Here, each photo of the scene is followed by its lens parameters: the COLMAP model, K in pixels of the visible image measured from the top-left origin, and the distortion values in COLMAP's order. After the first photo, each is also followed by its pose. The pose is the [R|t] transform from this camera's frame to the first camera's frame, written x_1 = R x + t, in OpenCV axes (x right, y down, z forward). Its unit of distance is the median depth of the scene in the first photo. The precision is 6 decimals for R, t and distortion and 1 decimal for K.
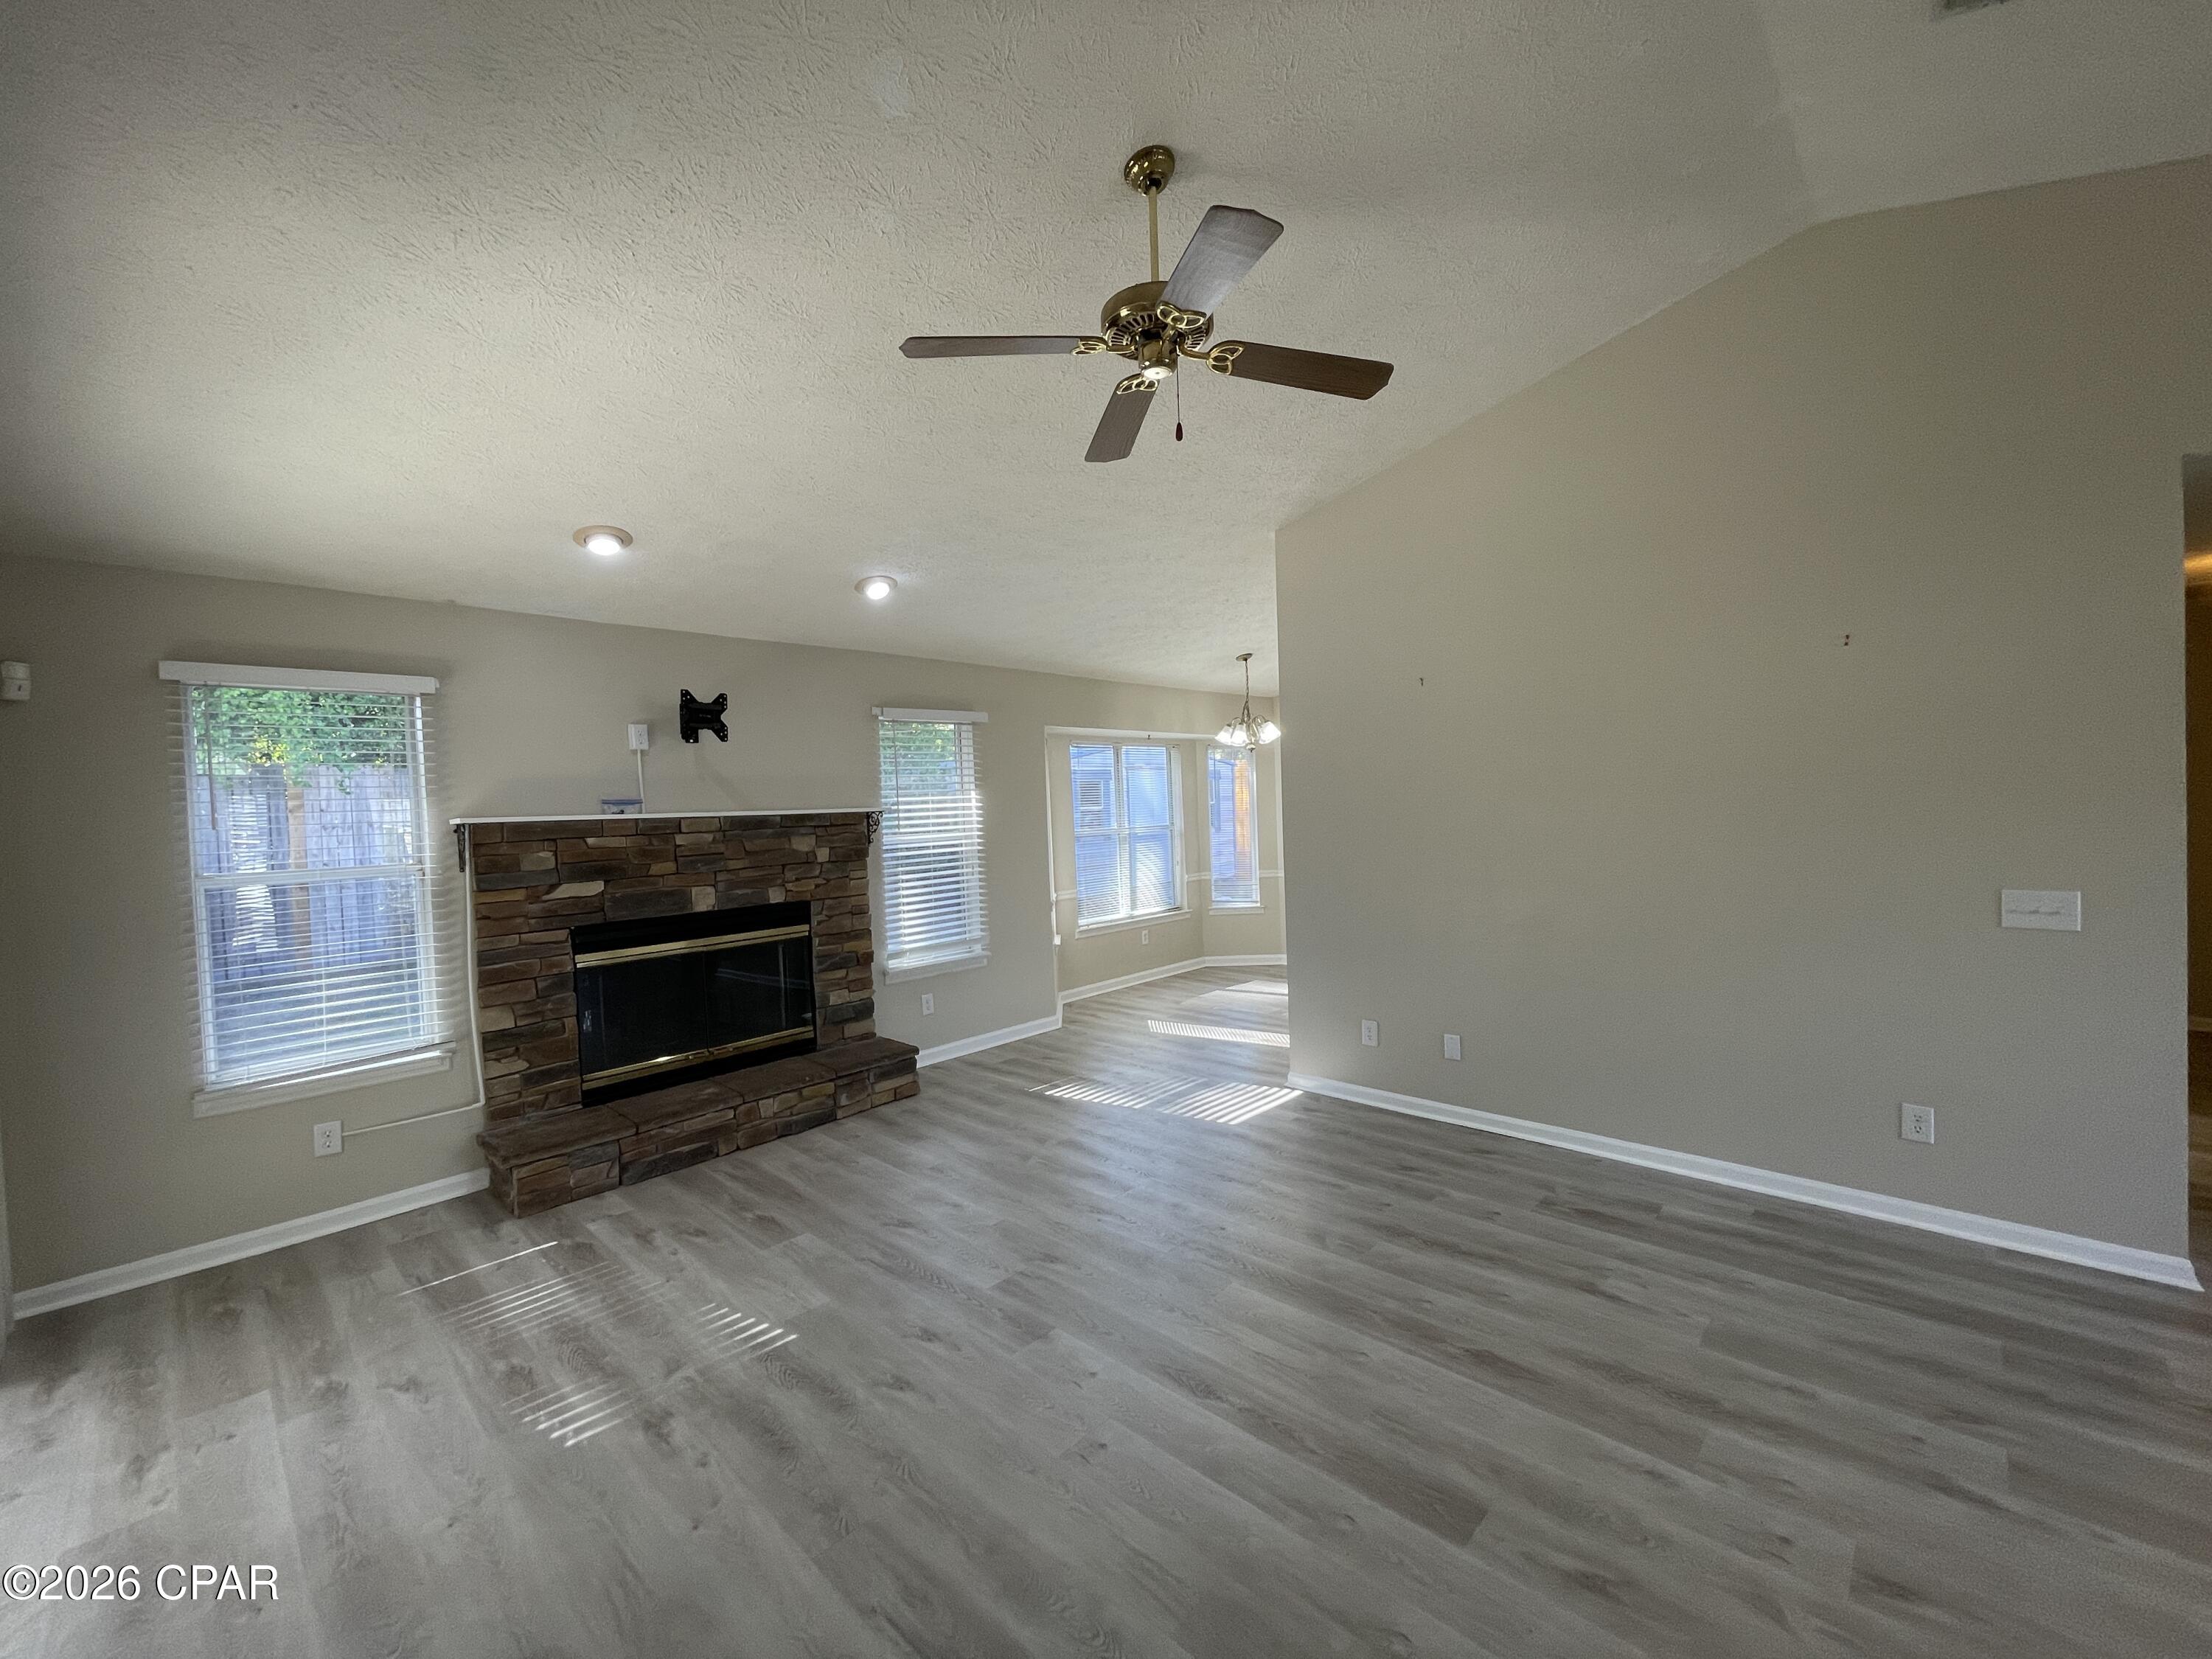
lens RADIAL K [[898.4, 0, 1101.7], [0, 898.4, 825.5], [0, 0, 1]] dist [-0.002321, 0.000520]
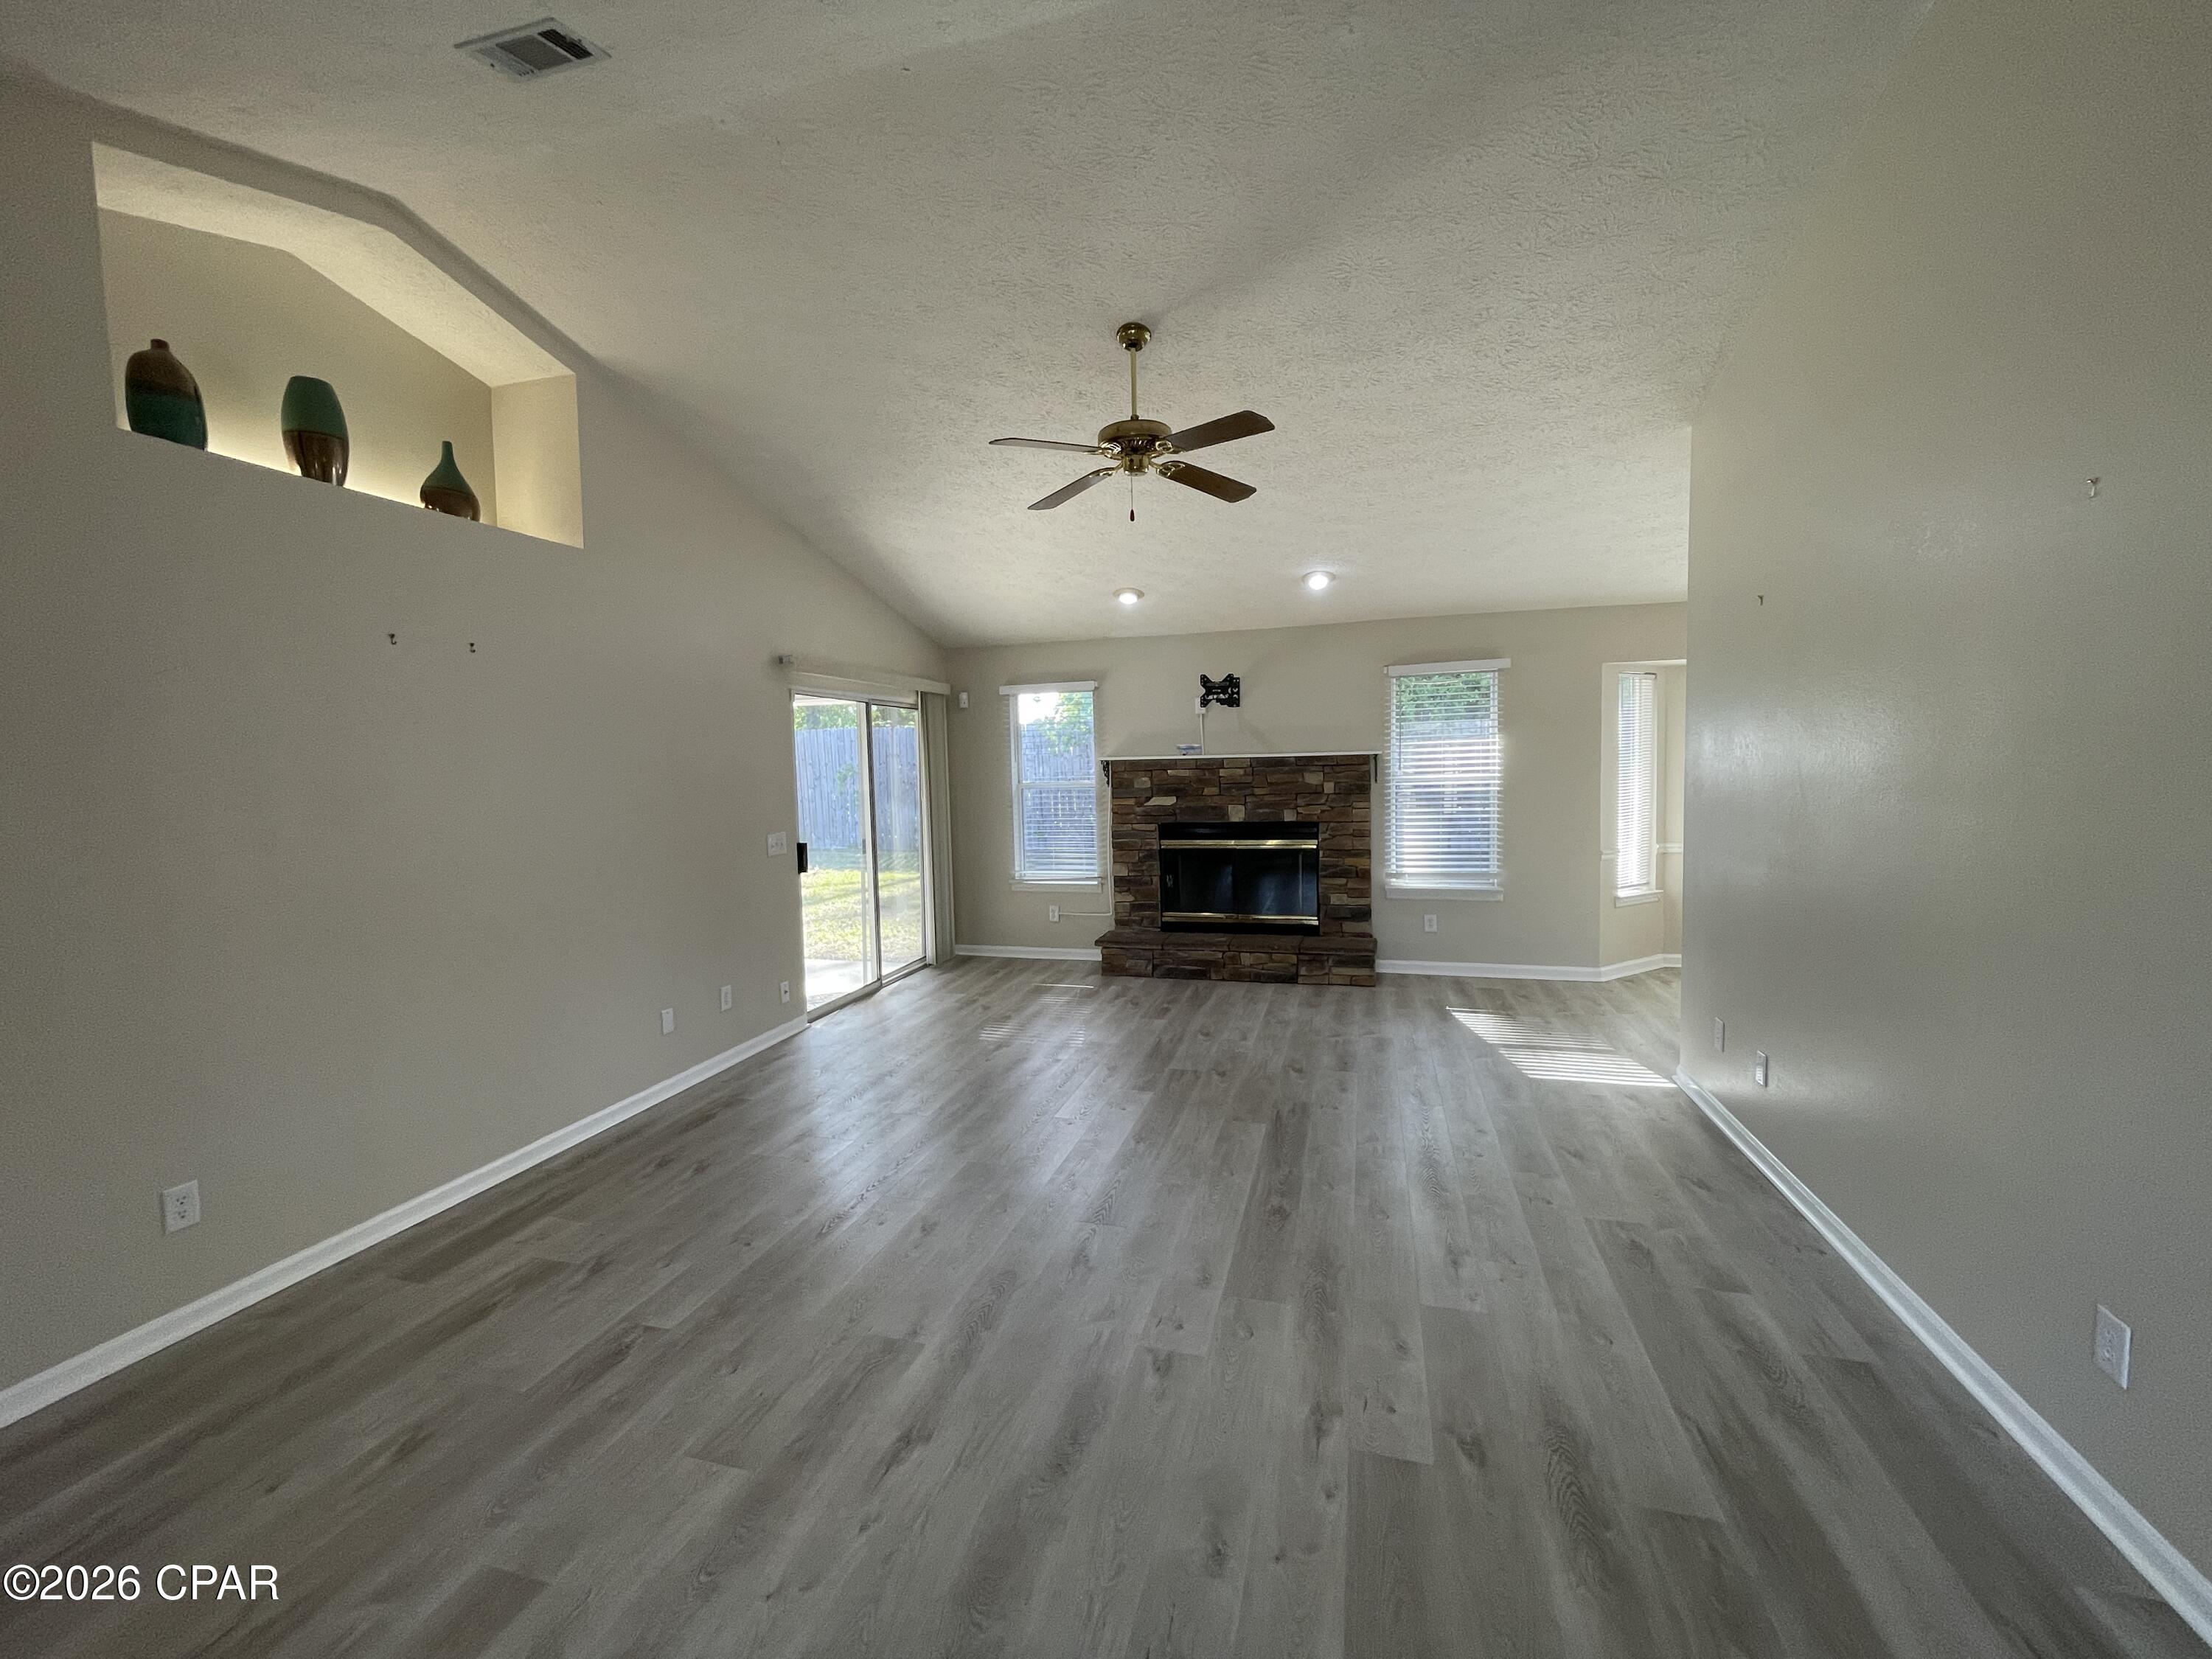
lens RADIAL K [[893.8, 0, 1097.3], [0, 893.8, 827.8], [0, 0, 1]] dist [-0.000654, -0.000199]
pose [[0.457794, 0.086991, -0.884792, 0.787987], [-0.011125, 0.995684, 0.092138, -0.028609], [0.888989, -0.032337, 0.456786, 0.132472]]
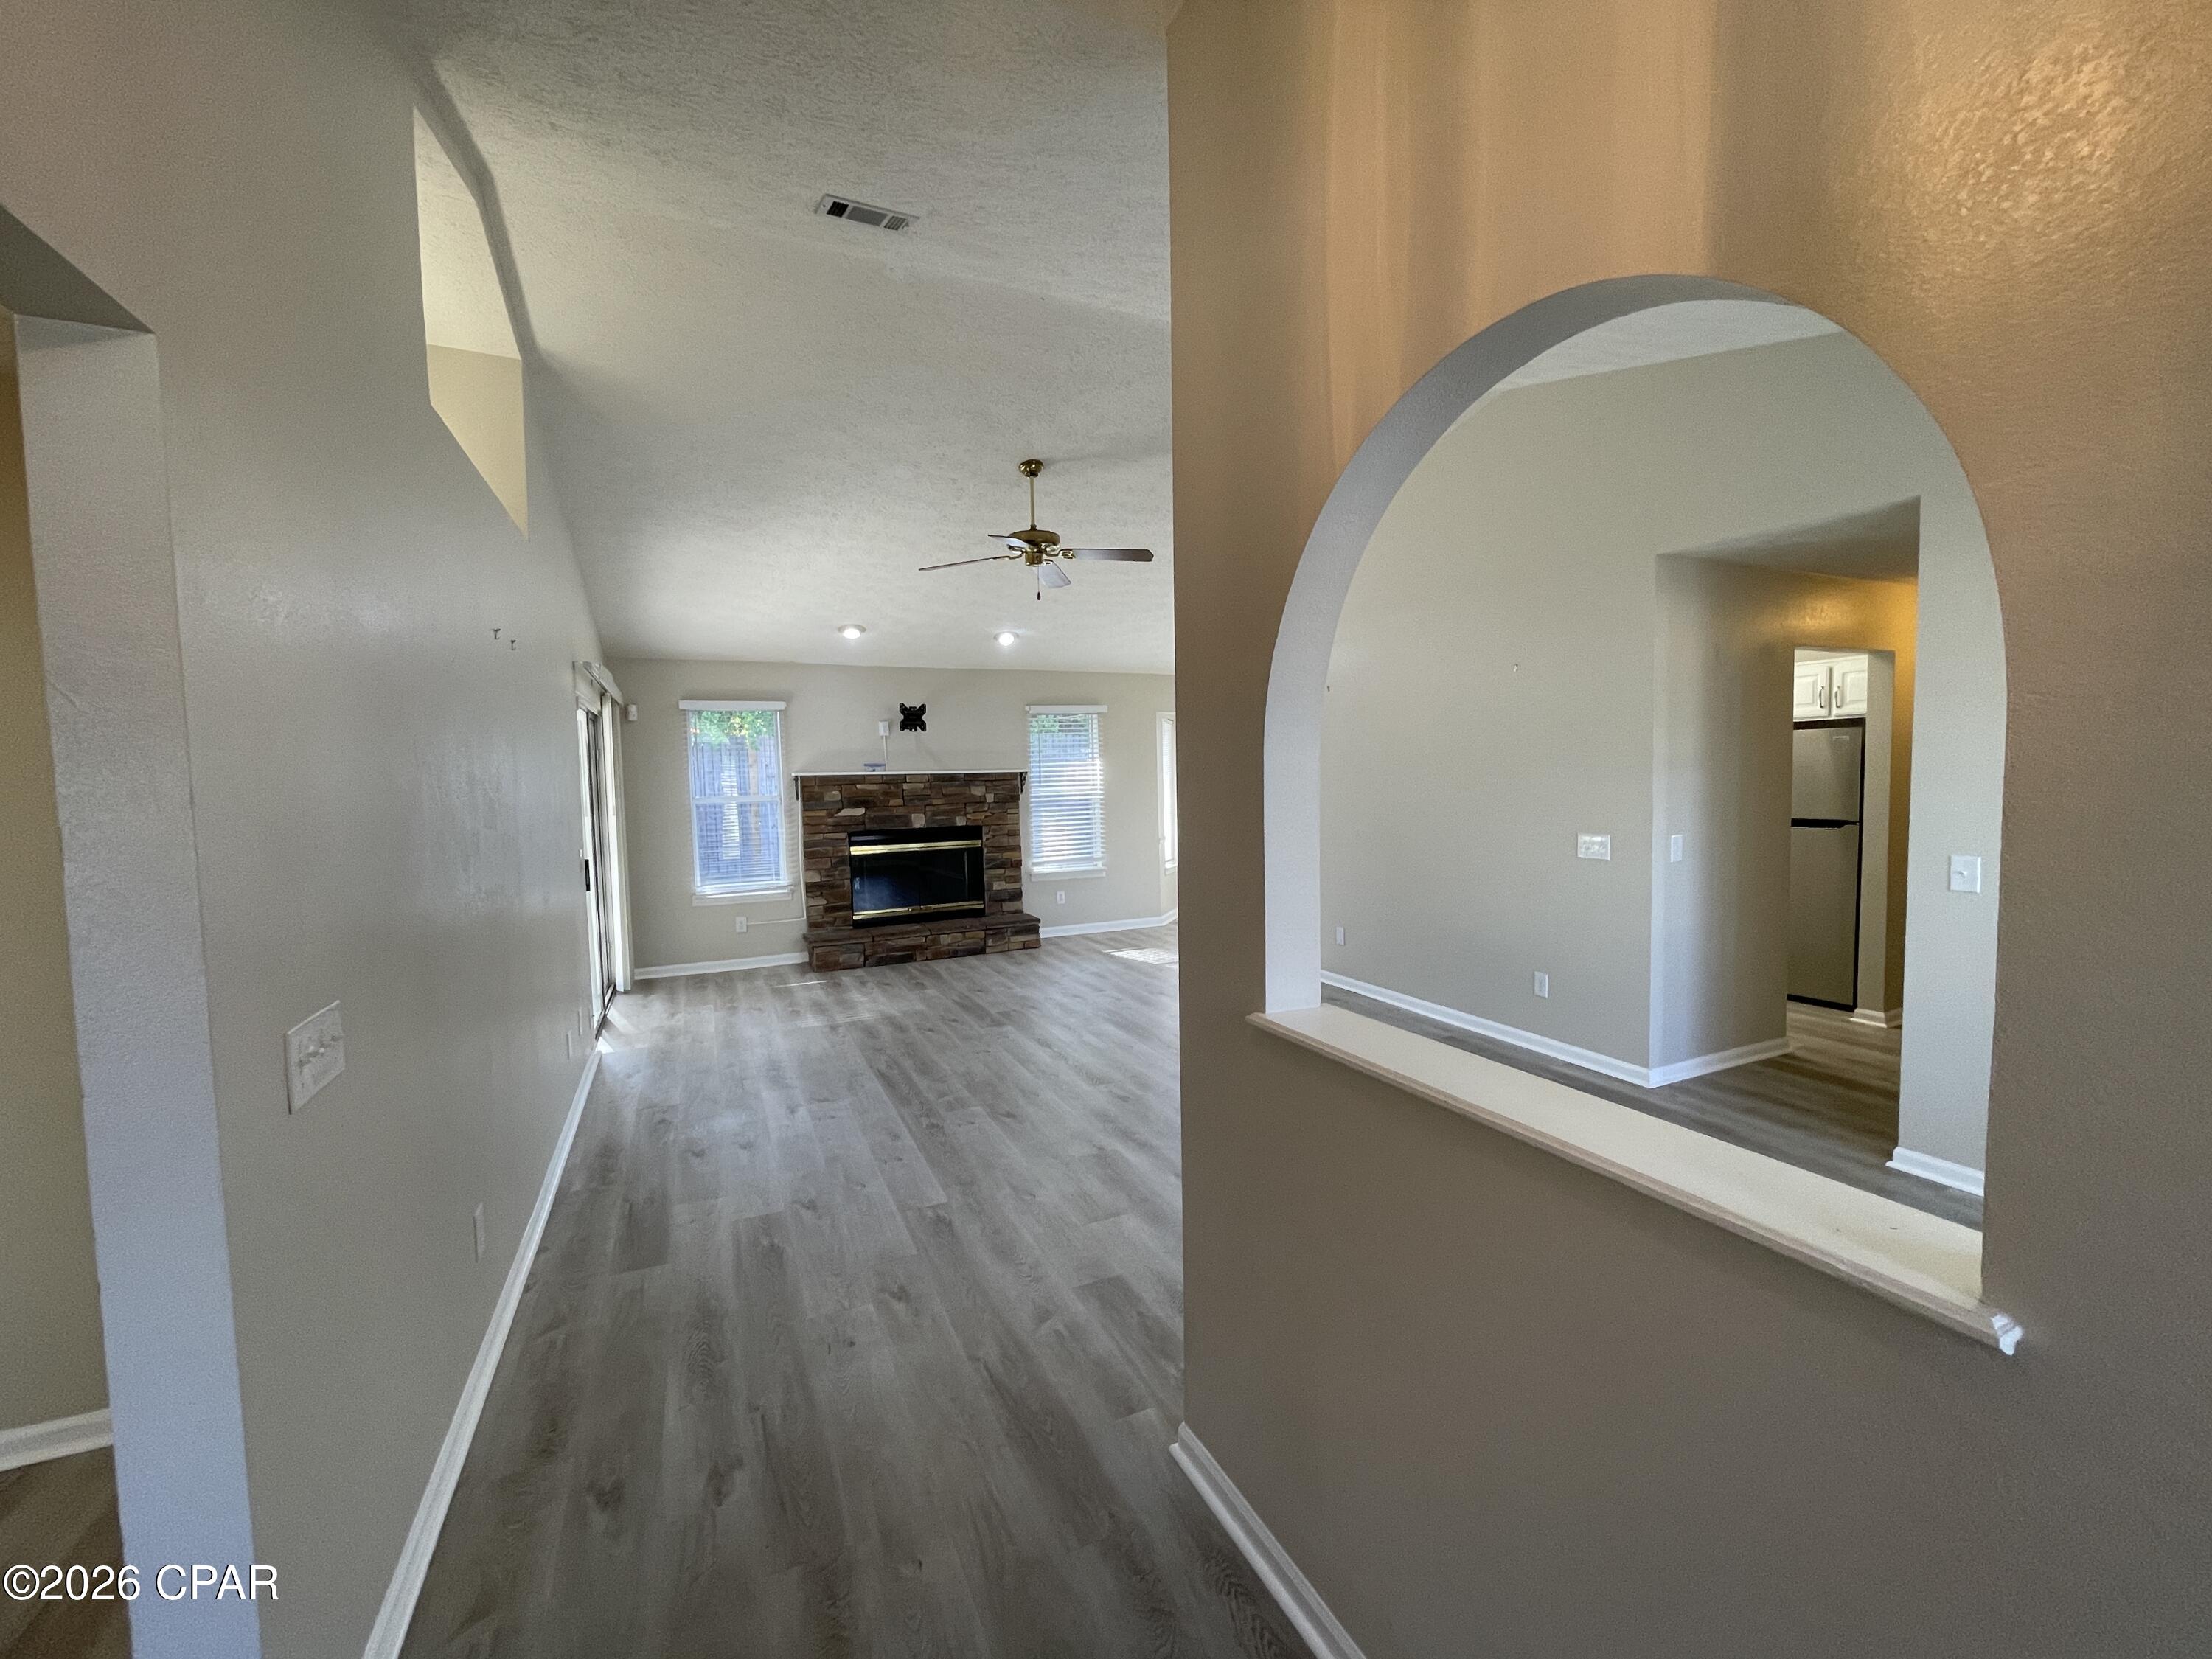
lens RADIAL K [[890.1, 0, 1105.5], [0, 890.1, 825.7], [0, 0, 1]] dist [0.002311, -0.005899]
pose [[0.929823, 0.035451, -0.366295, 0.558128], [-0.018449, 0.998588, 0.049815, -0.002083], [0.367543, -0.039561, 0.929165, -0.500901]]
